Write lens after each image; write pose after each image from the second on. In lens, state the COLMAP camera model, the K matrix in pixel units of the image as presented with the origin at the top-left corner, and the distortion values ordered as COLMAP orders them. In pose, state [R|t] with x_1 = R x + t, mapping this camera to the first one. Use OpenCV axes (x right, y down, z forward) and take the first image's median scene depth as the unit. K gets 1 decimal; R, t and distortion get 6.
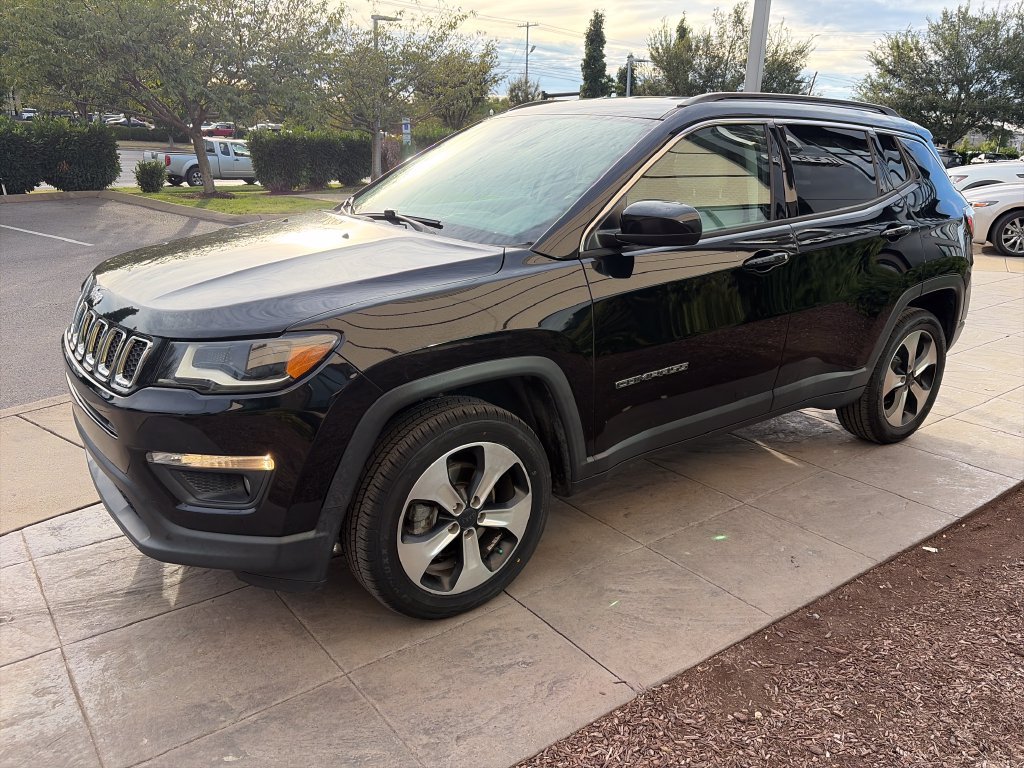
lens RADIAL K [[772.0, 0, 513.7], [0, 772.0, 370.9], [0, 0, 1]] dist [0.025337, -0.038805]
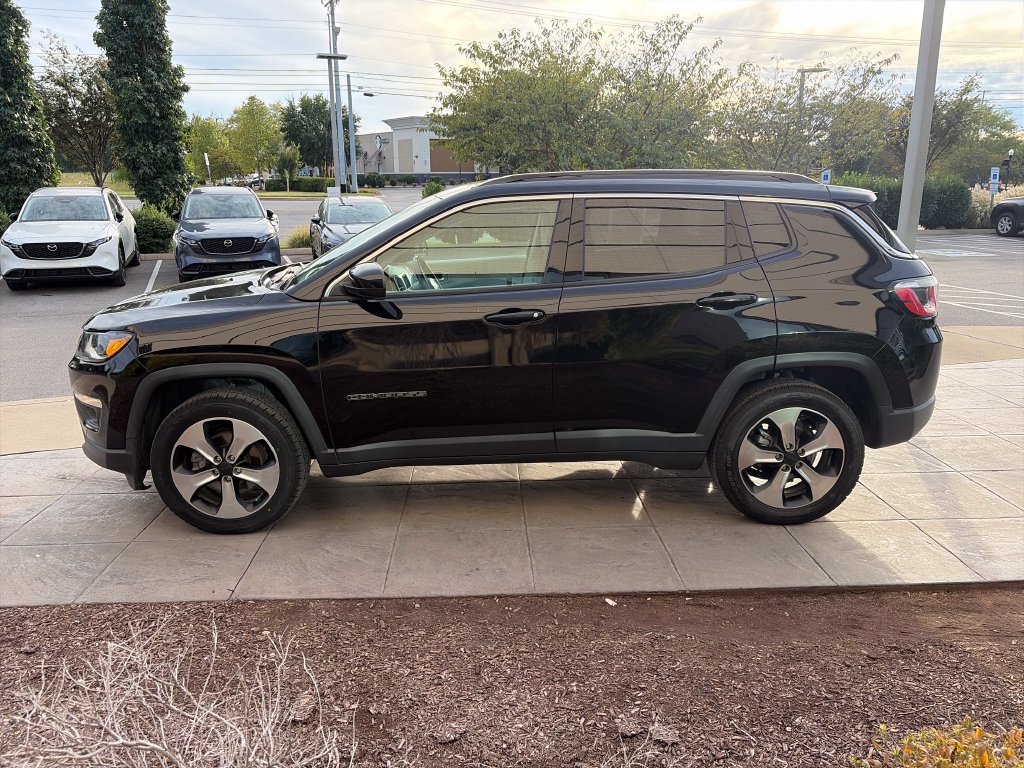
lens RADIAL K [[765.1, 0, 513.2], [0, 765.1, 383.1], [0, 0, 1]] dist [0.066944, -0.121657]
pose [[0.818346, 0.116071, -0.562884, 1.179910], [-0.141537, 0.989932, -0.001642, -0.048263], [0.557026, 0.081012, 0.826534, 0.061676]]
